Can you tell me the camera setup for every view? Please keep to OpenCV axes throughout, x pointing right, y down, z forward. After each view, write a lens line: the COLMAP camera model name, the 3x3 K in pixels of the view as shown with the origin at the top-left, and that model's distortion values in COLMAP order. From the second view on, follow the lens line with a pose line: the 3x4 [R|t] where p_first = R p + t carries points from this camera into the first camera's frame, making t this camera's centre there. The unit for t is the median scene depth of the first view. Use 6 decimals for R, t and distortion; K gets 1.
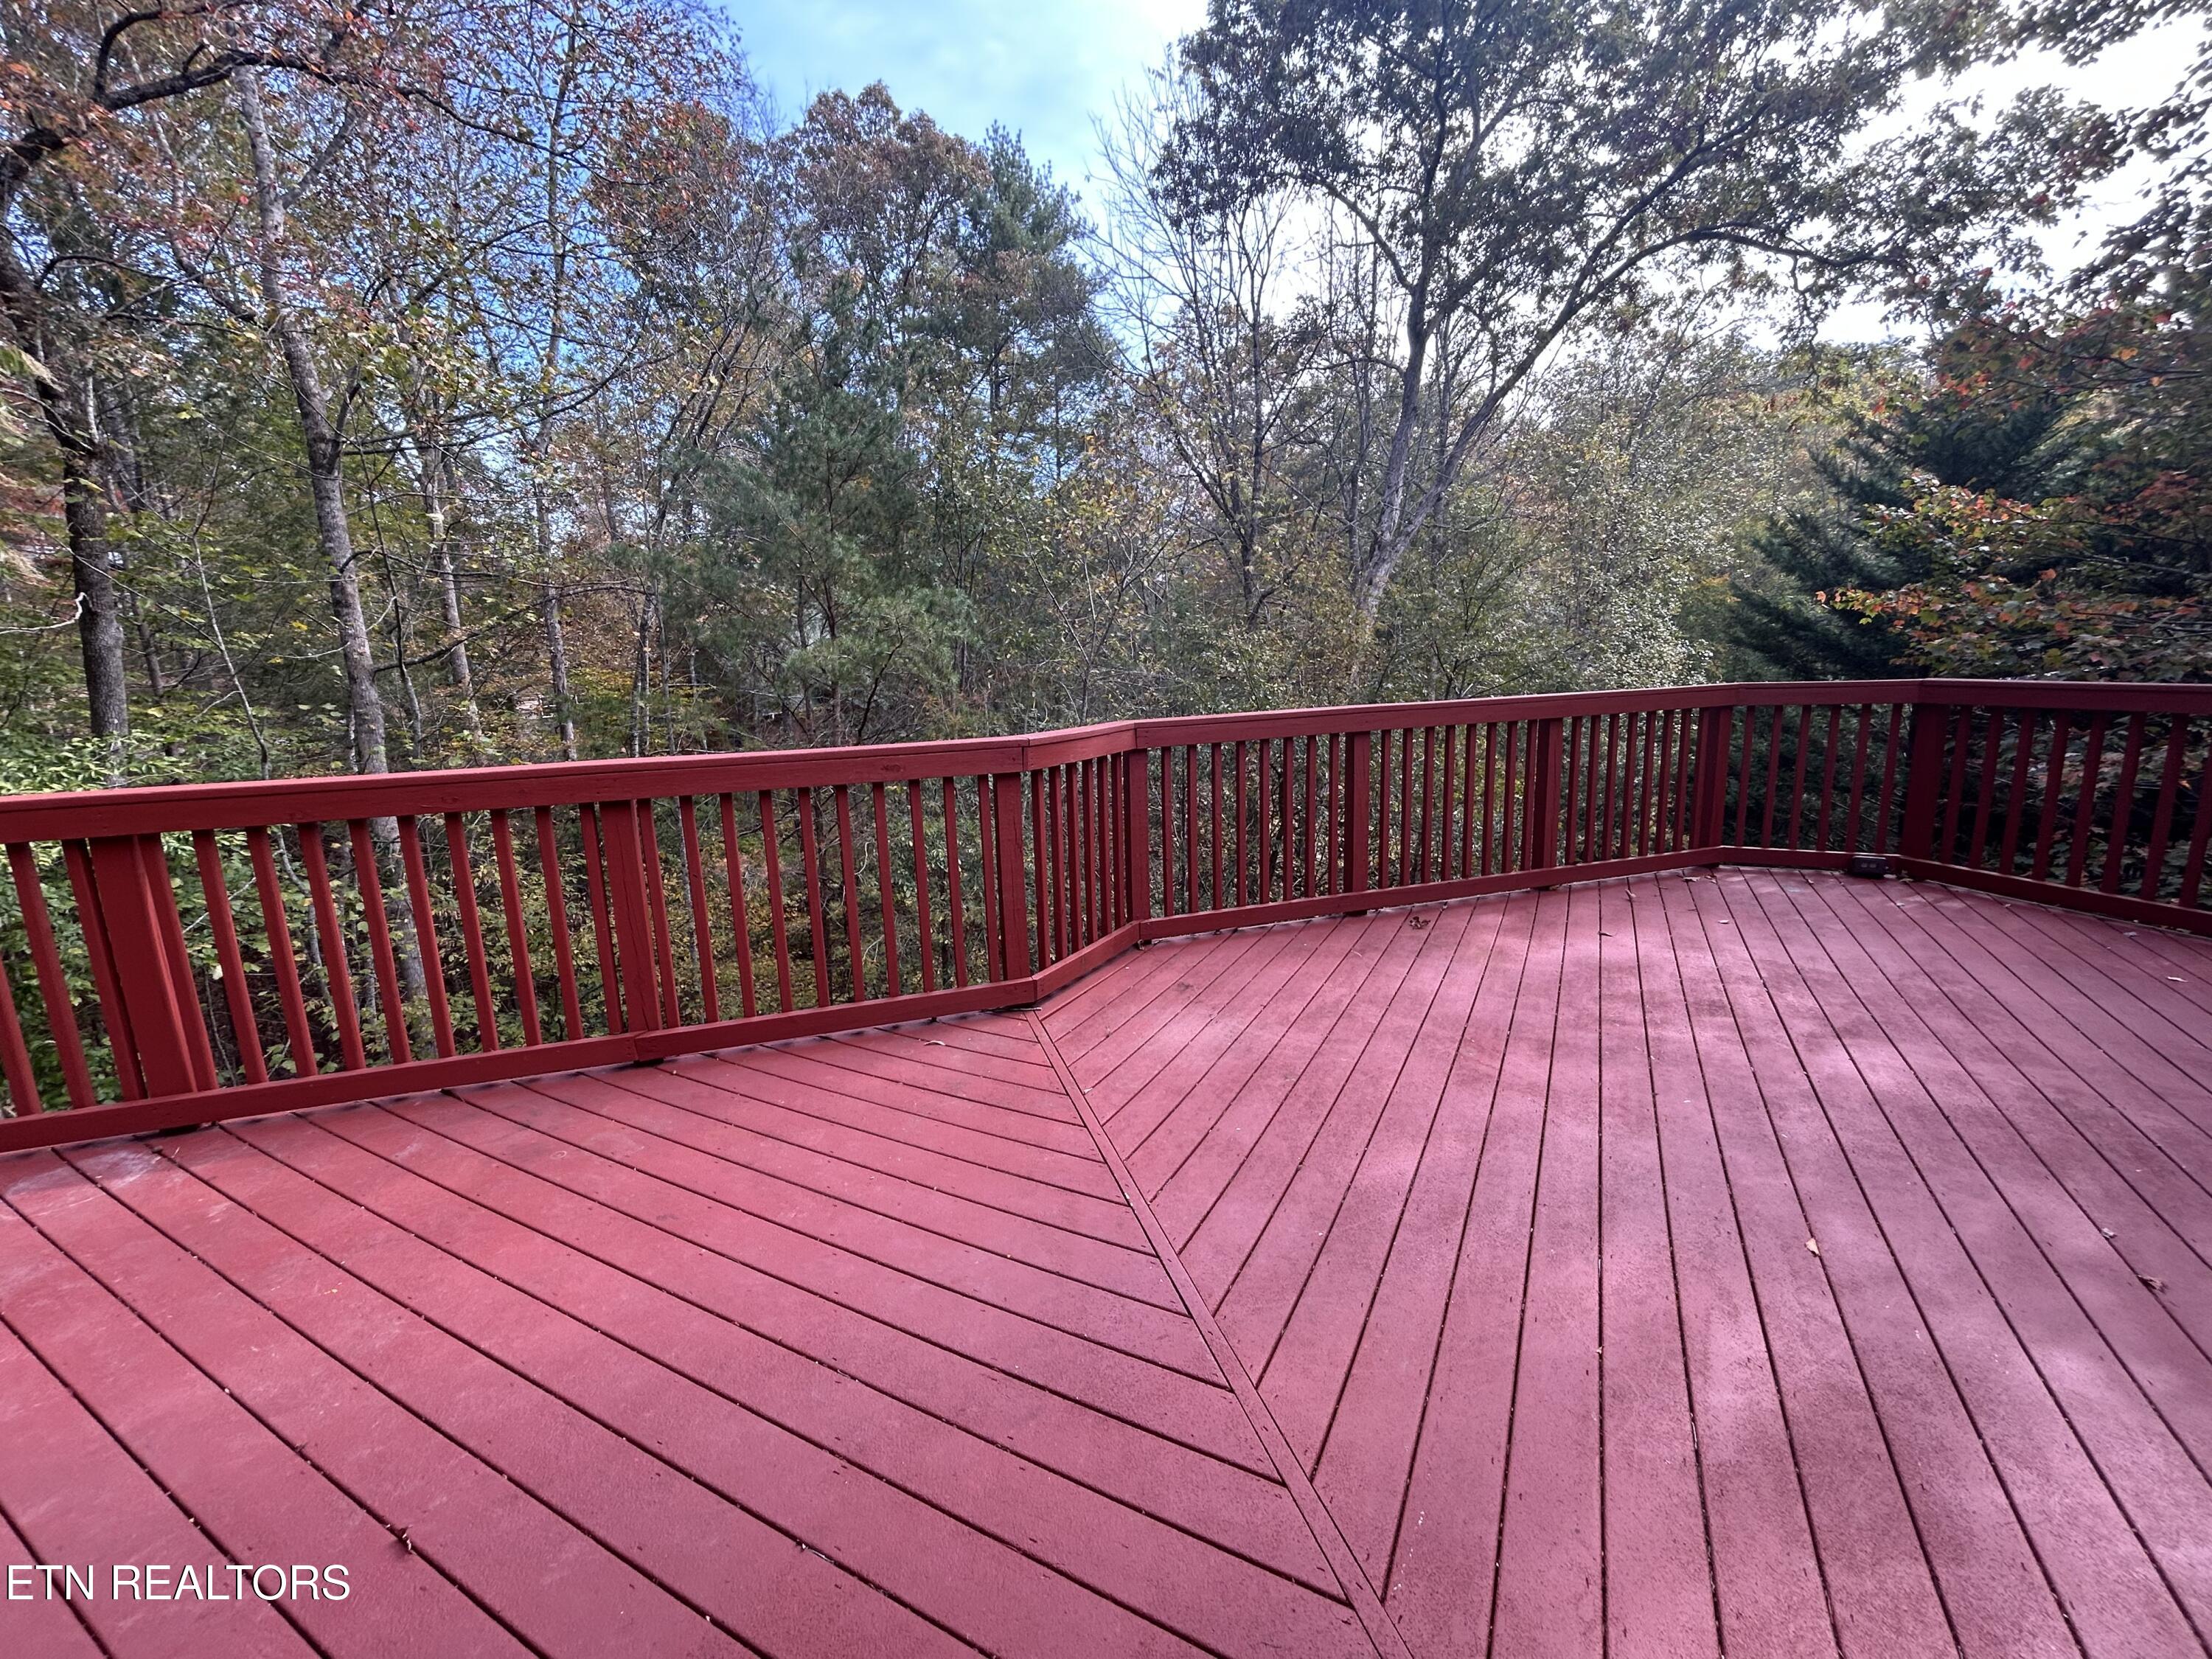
lens RADIAL K [[898.3, 0, 1106.0], [0, 898.3, 829.5], [0, 0, 1]] dist [-0.007706, 0.004978]
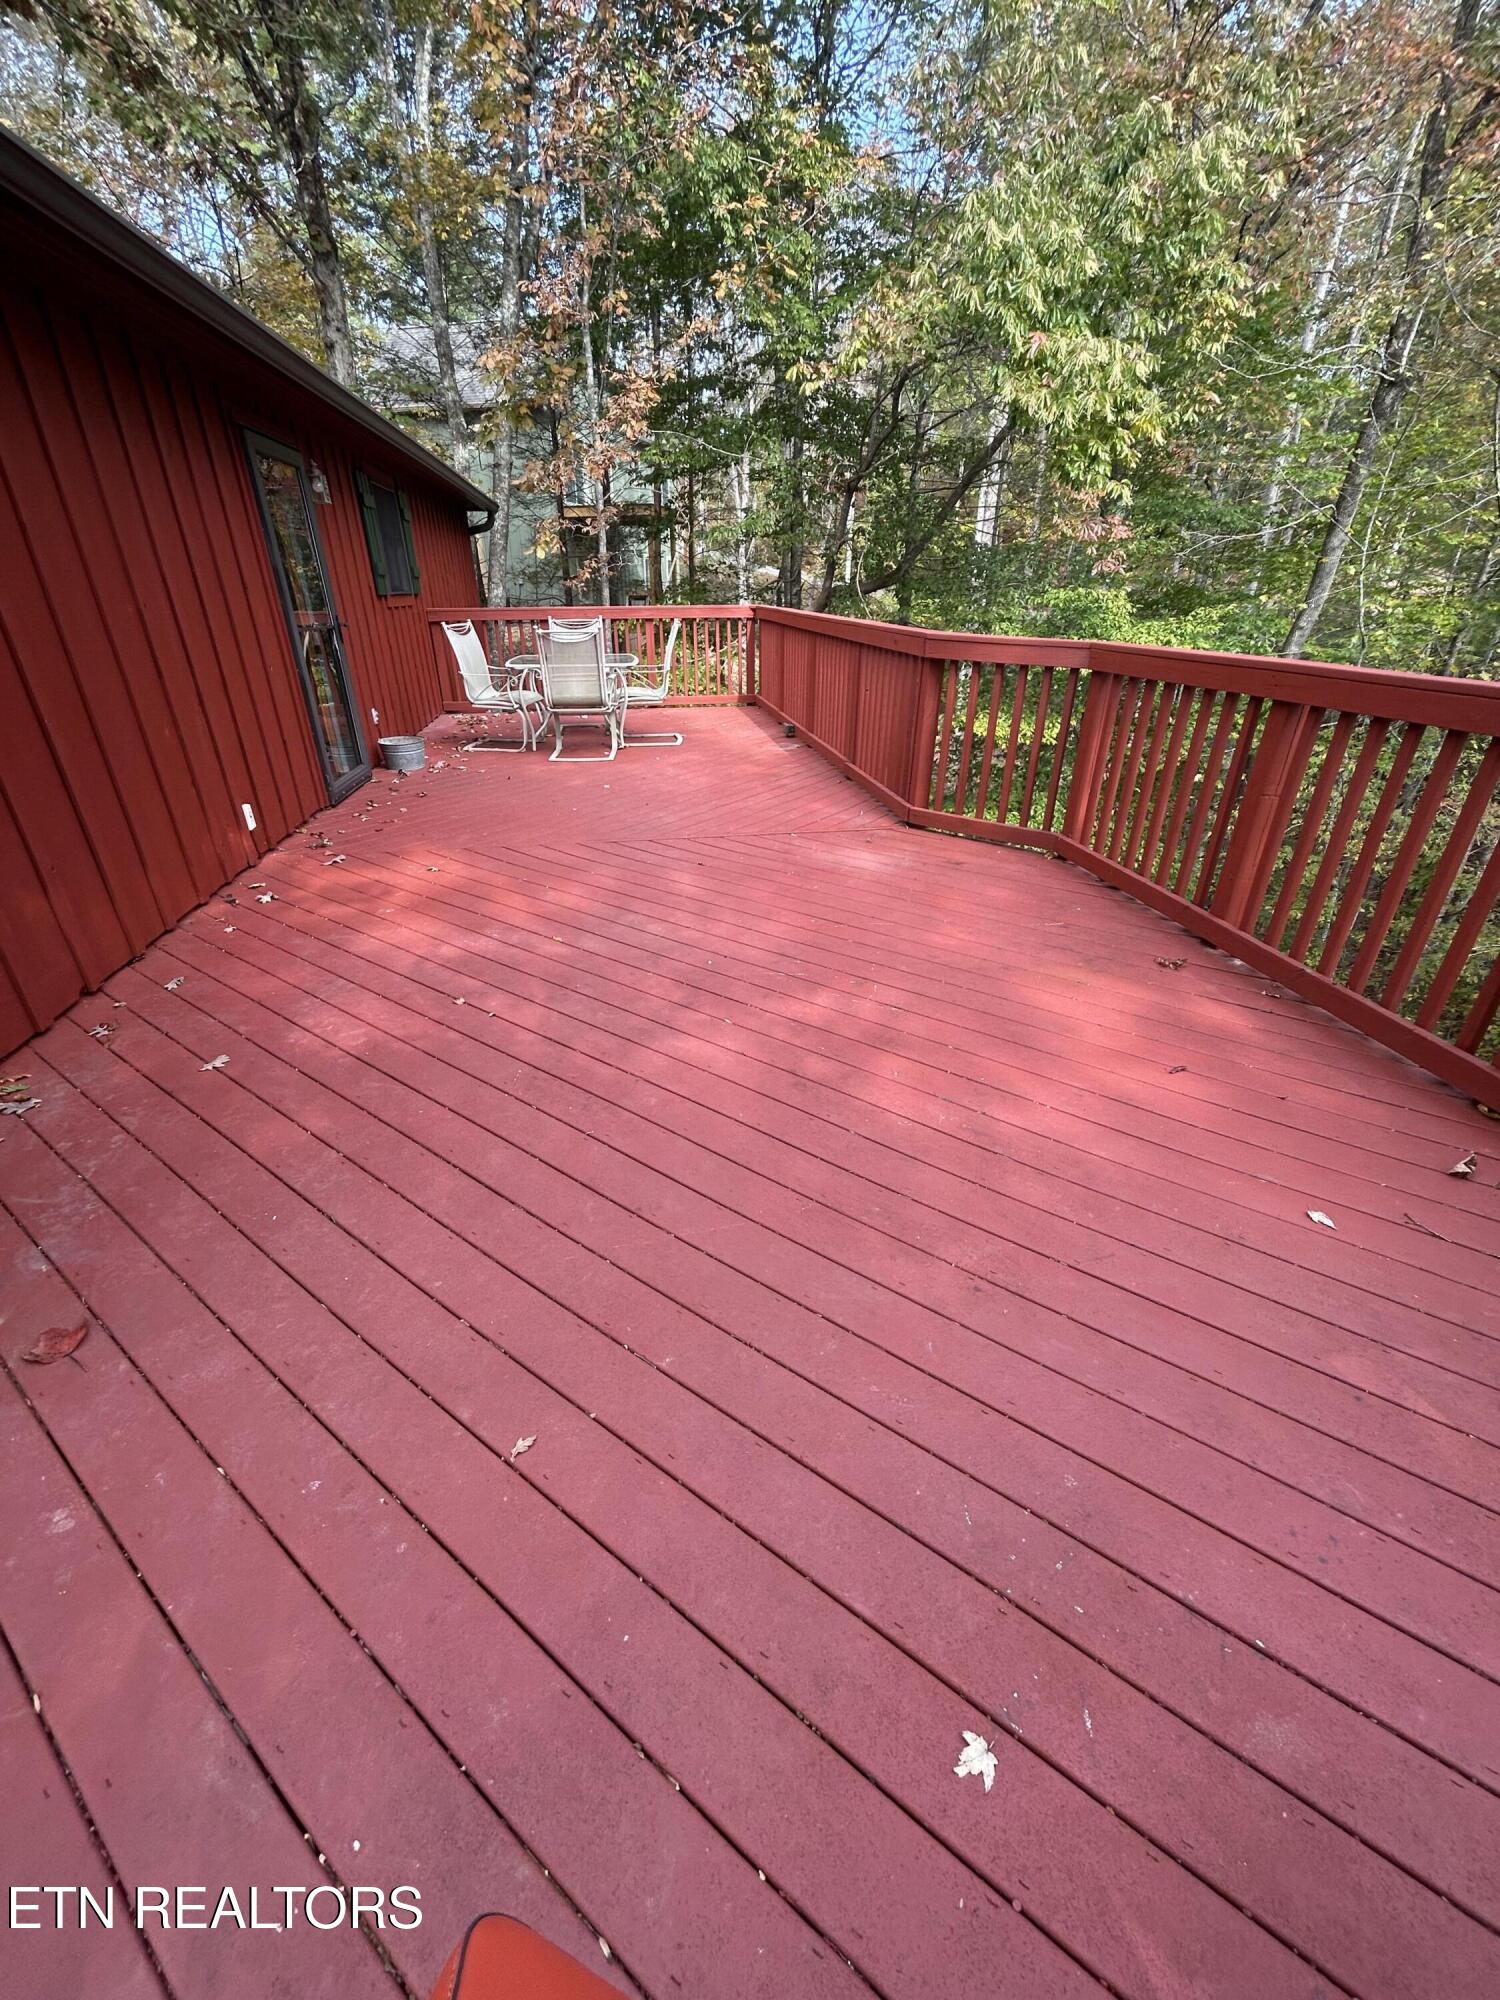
lens RADIAL K [[812.2, 0, 757.9], [0, 812.2, 1004.2], [0, 0, 1]] dist [-0.007706, 0.004978]
pose [[-0.129417, 0.486912, -0.863810, 1.285094], [-0.191410, 0.842485, 0.503569, -0.191042], [0.972941, 0.230512, -0.015832, 0.842350]]
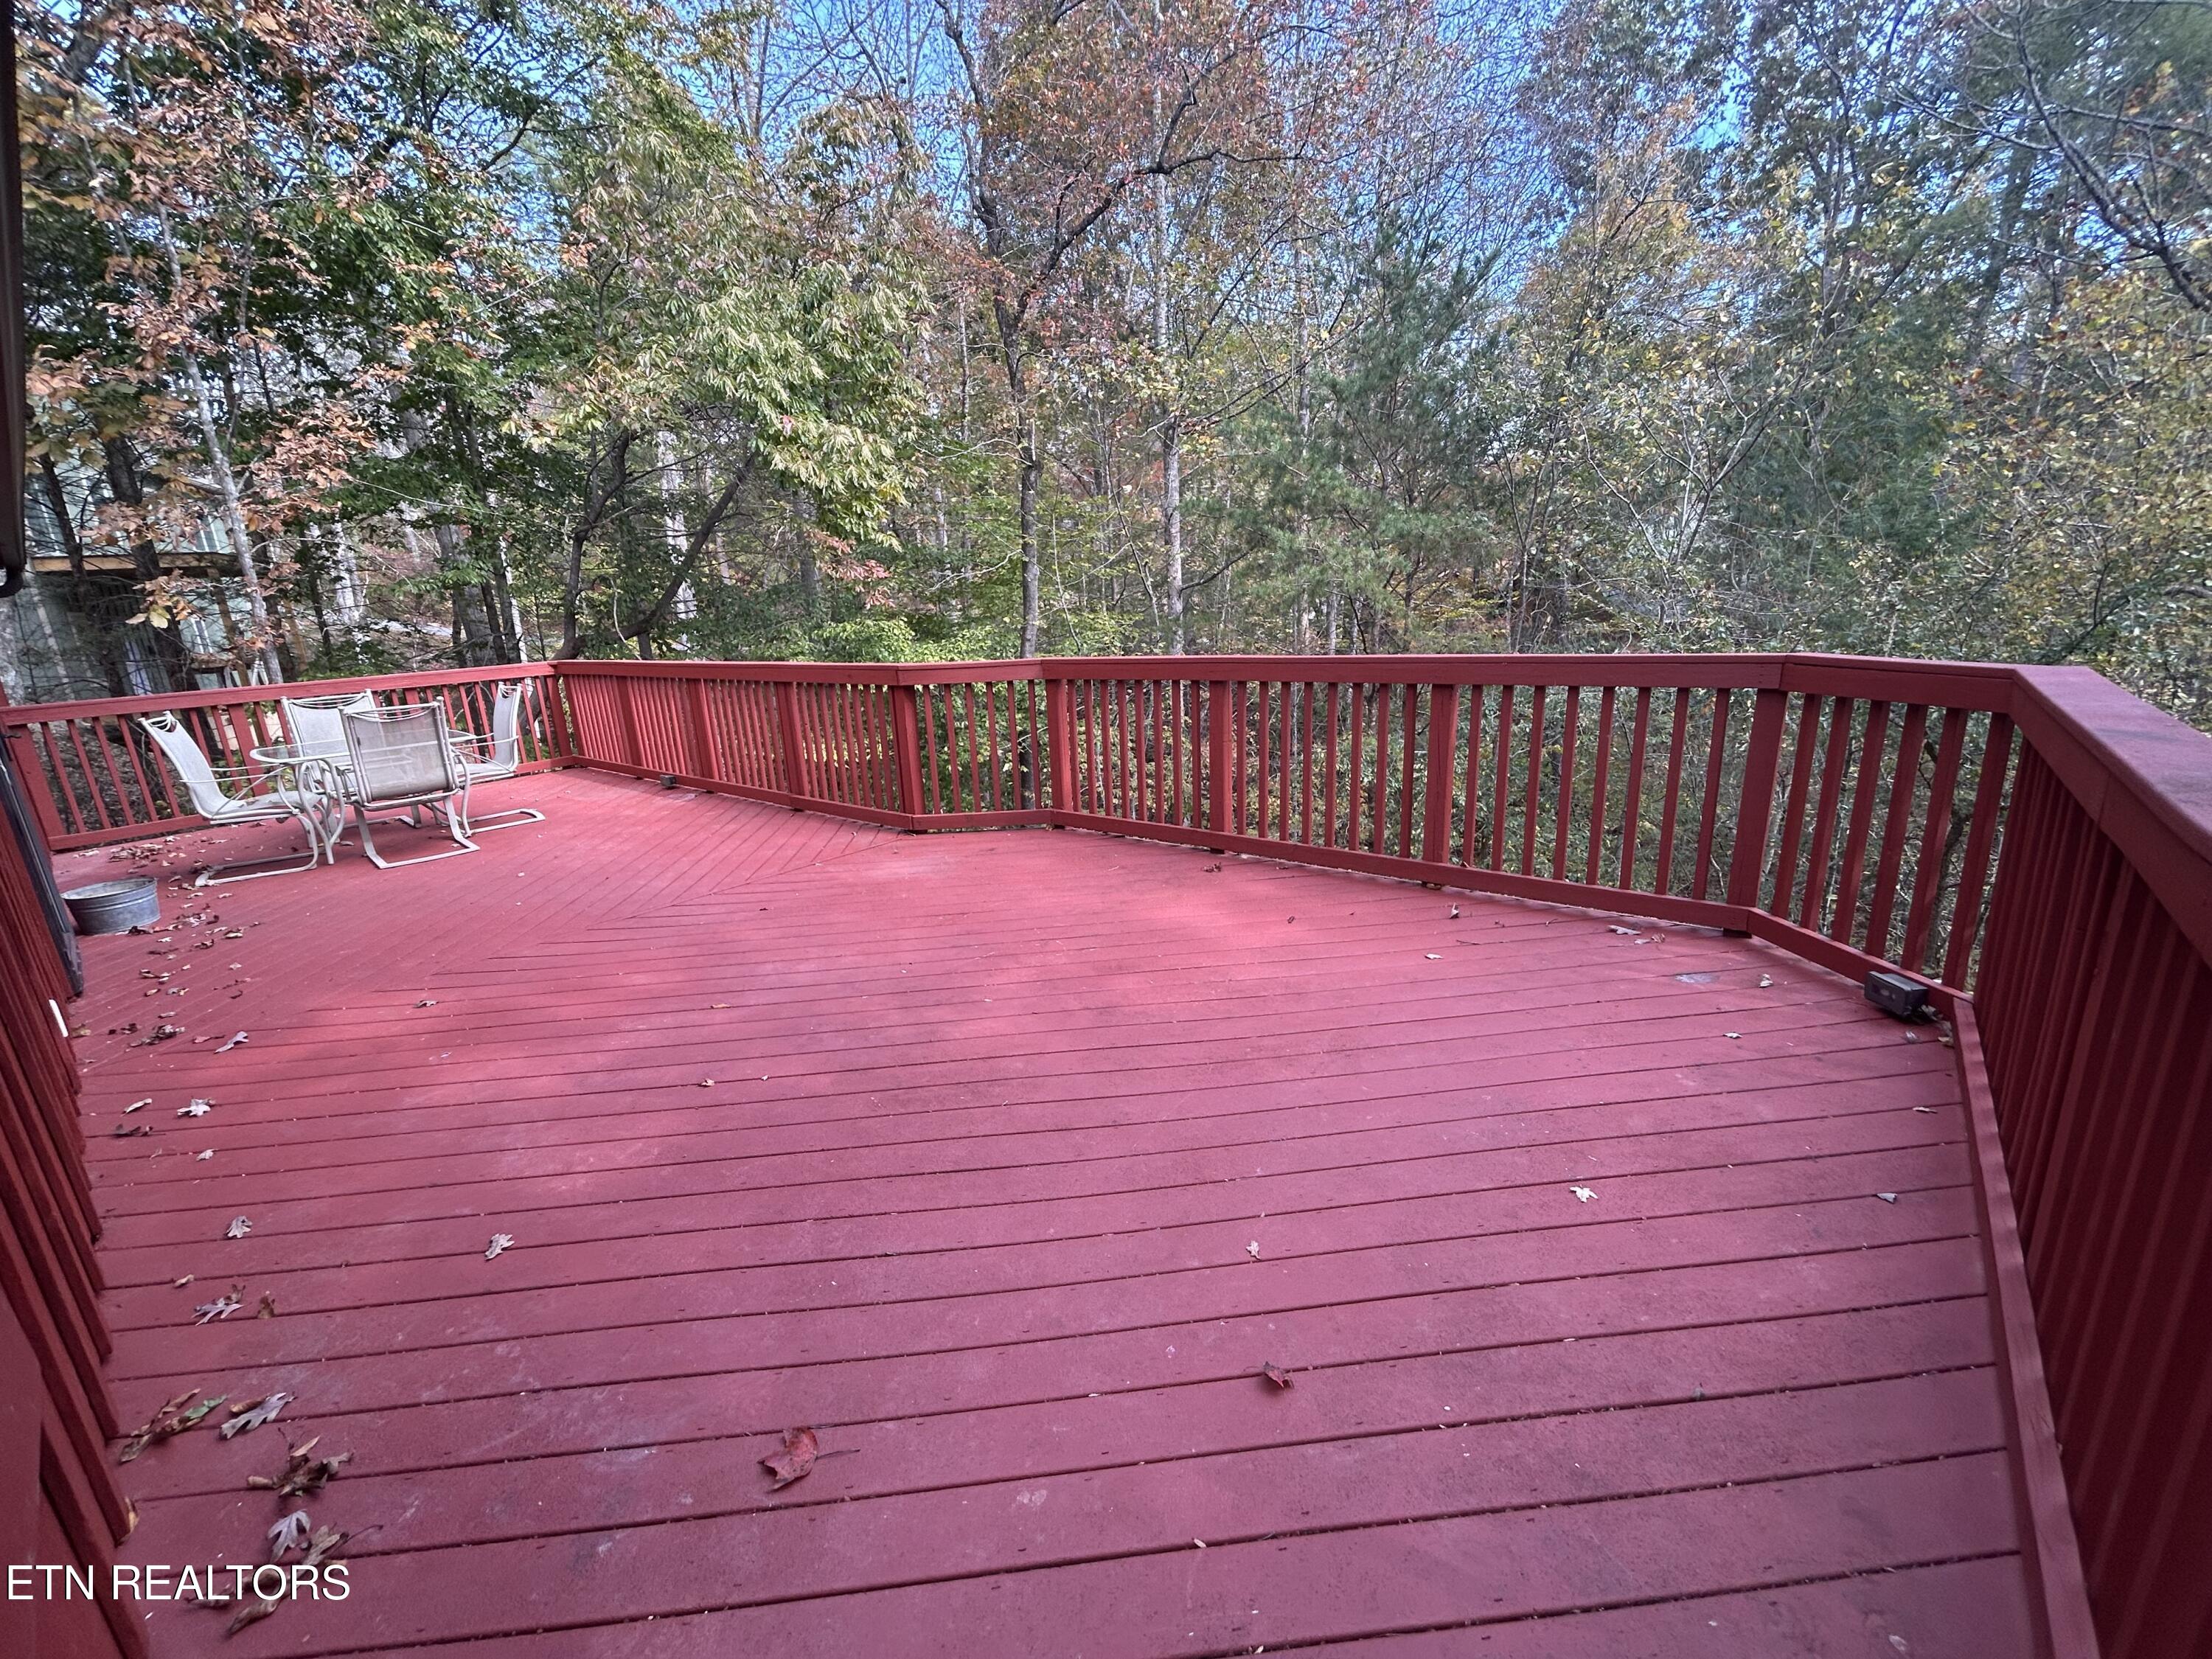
lens RADIAL K [[898.3, 0, 1106.0], [0, 898.3, 829.5], [0, 0, 1]] dist [-0.007706, 0.004978]
pose [[0.546620, 0.215525, -0.809170, 1.411904], [-0.129738, 0.976440, 0.172435, -0.131204], [0.827269, 0.010723, 0.561703, 0.378895]]
